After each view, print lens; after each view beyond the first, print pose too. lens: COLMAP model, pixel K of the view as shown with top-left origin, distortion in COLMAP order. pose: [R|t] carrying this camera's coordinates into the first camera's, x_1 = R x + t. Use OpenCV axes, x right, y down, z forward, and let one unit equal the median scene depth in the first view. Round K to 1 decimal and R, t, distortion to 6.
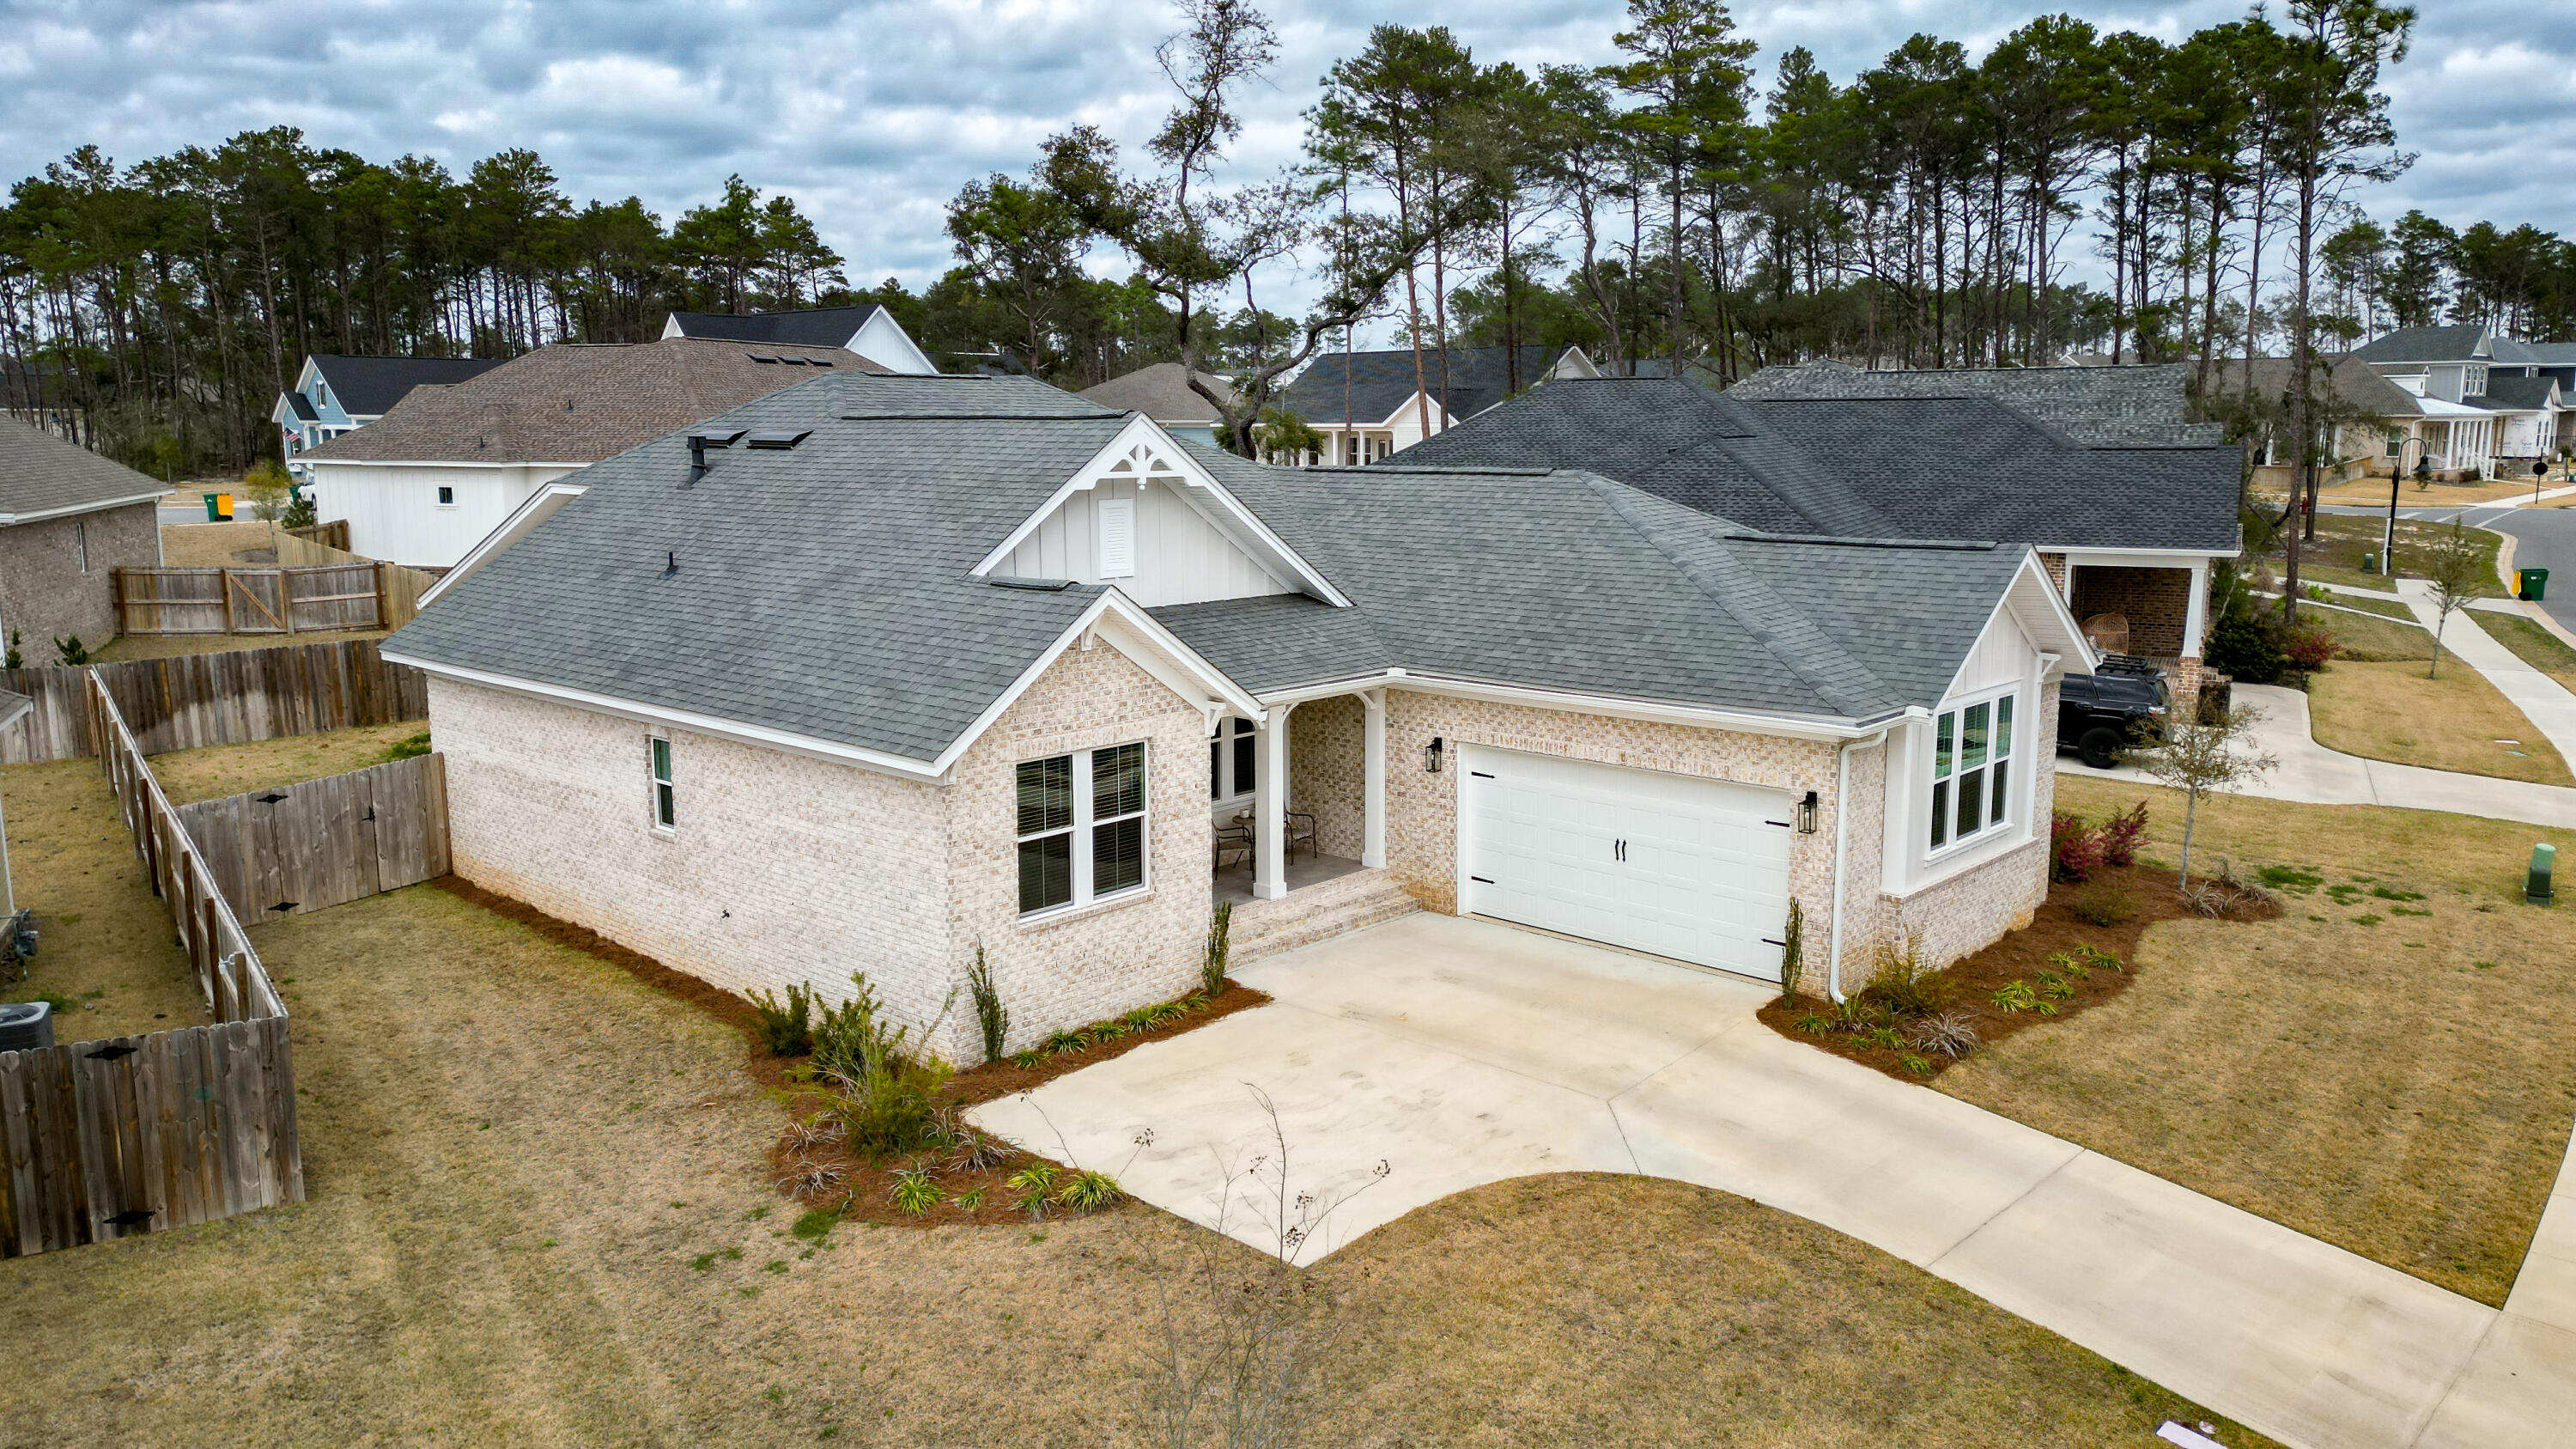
lens RADIAL K [[1799.8, 0, 1294.7], [0, 1799.8, 712.8], [0, 0, 1]] dist [0.085218, -0.083841]
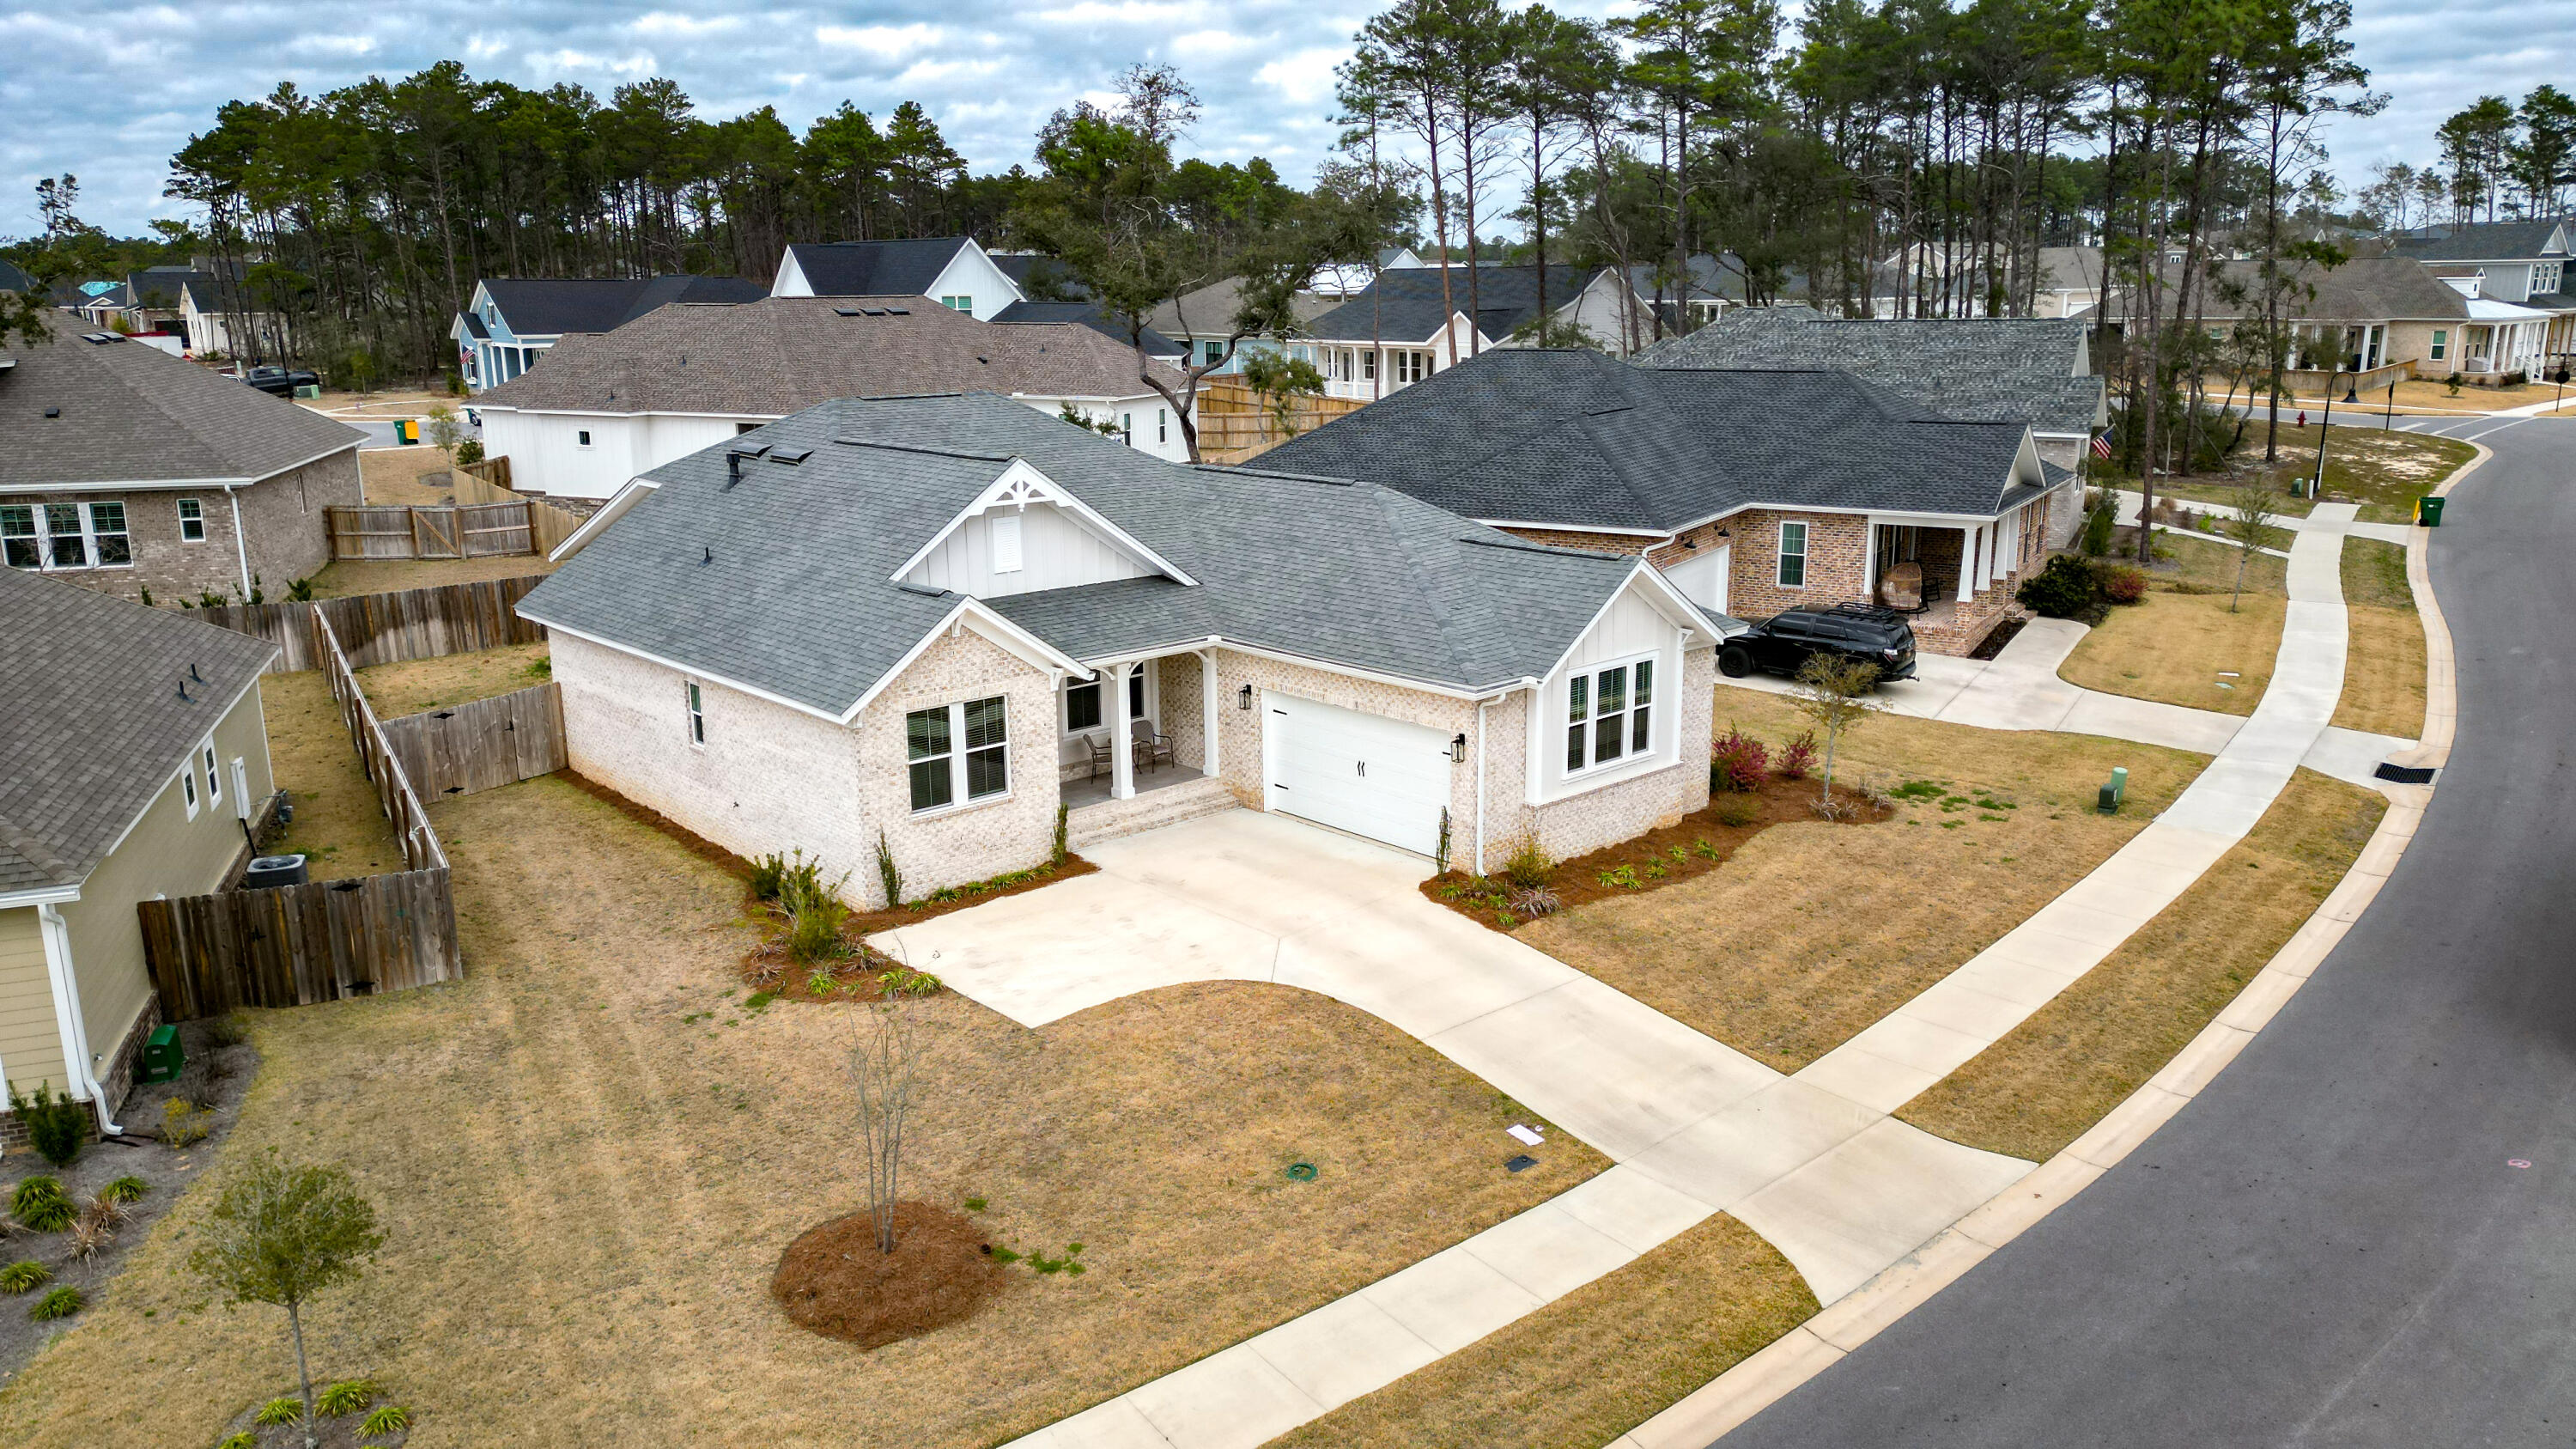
lens RADIAL K [[1799.8, 0, 1294.7], [0, 1799.8, 712.8], [0, 0, 1]] dist [0.085218, -0.083841]
pose [[0.996482, 0.012695, -0.082837, 0.258937], [-0.006559, 0.997242, 0.073929, -0.075333], [0.083547, -0.073126, 0.993817, -0.421179]]
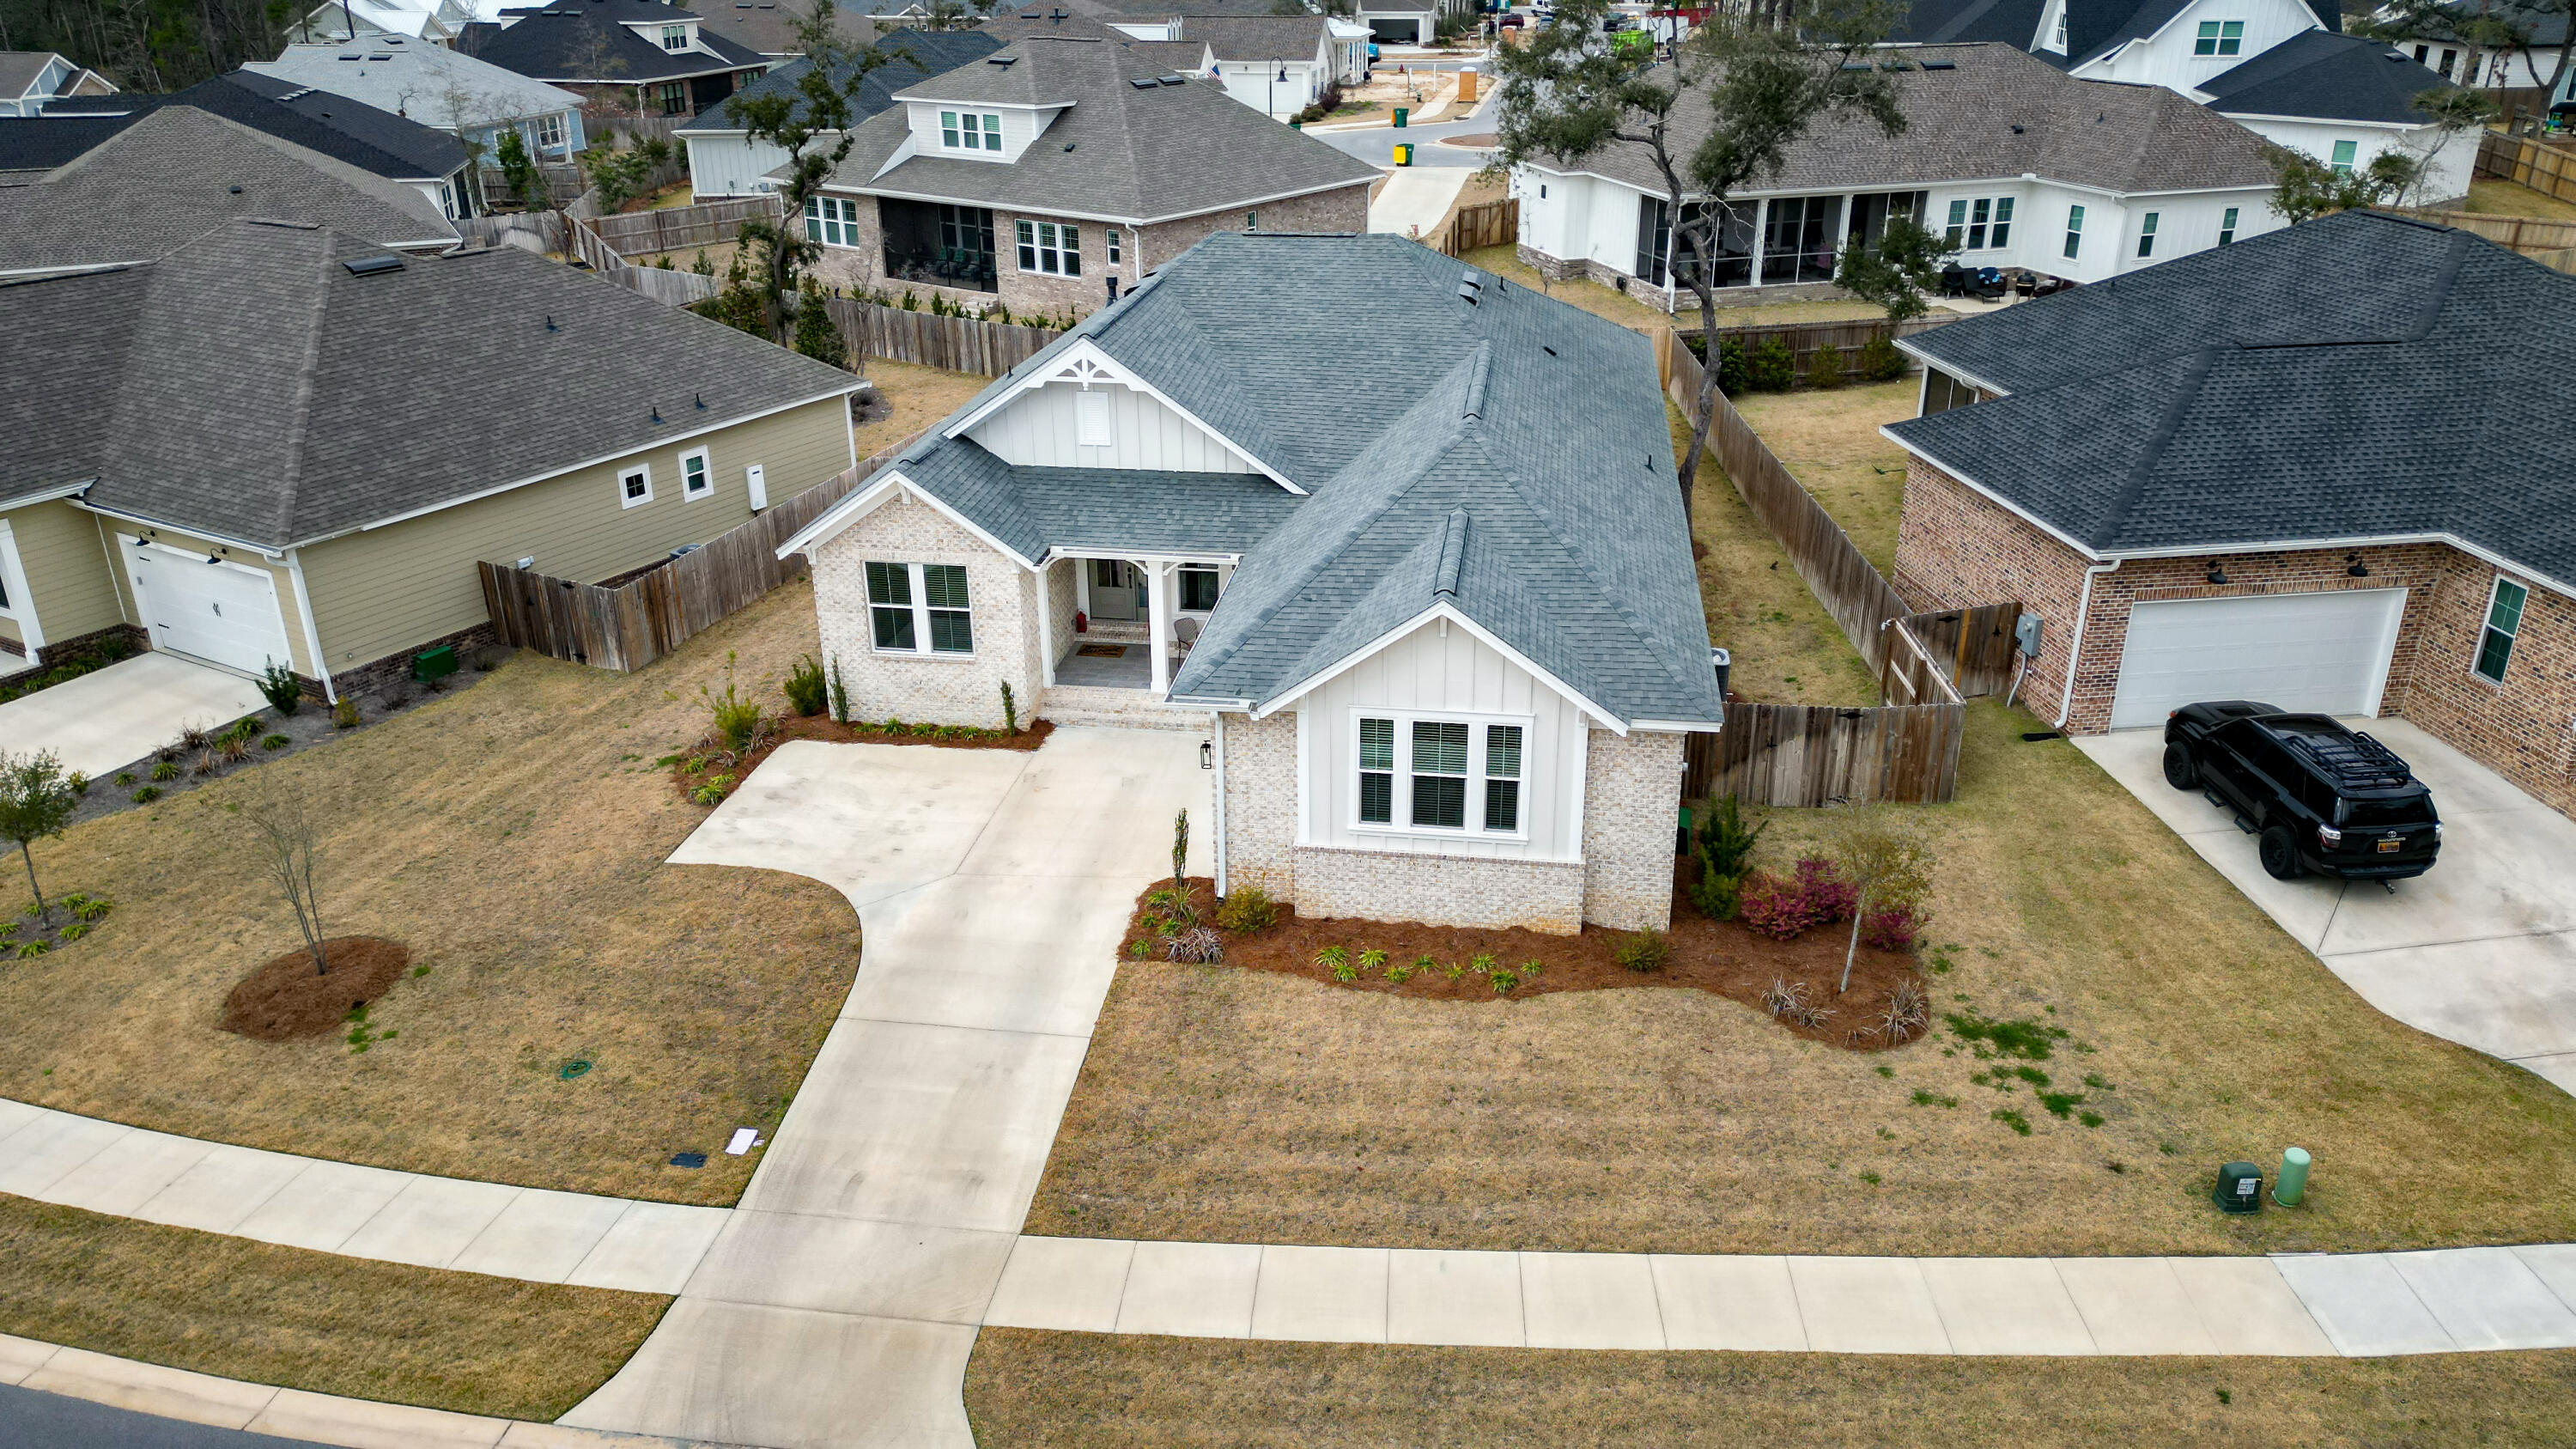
lens RADIAL K [[1799.8, 0, 1294.7], [0, 1799.8, 712.8], [0, 0, 1]] dist [0.085218, -0.083841]
pose [[0.566534, 0.324859, -0.757301, 1.225455], [-0.127139, 0.942468, 0.309177, -0.360841], [0.814171, -0.078877, 0.575243, 0.300573]]
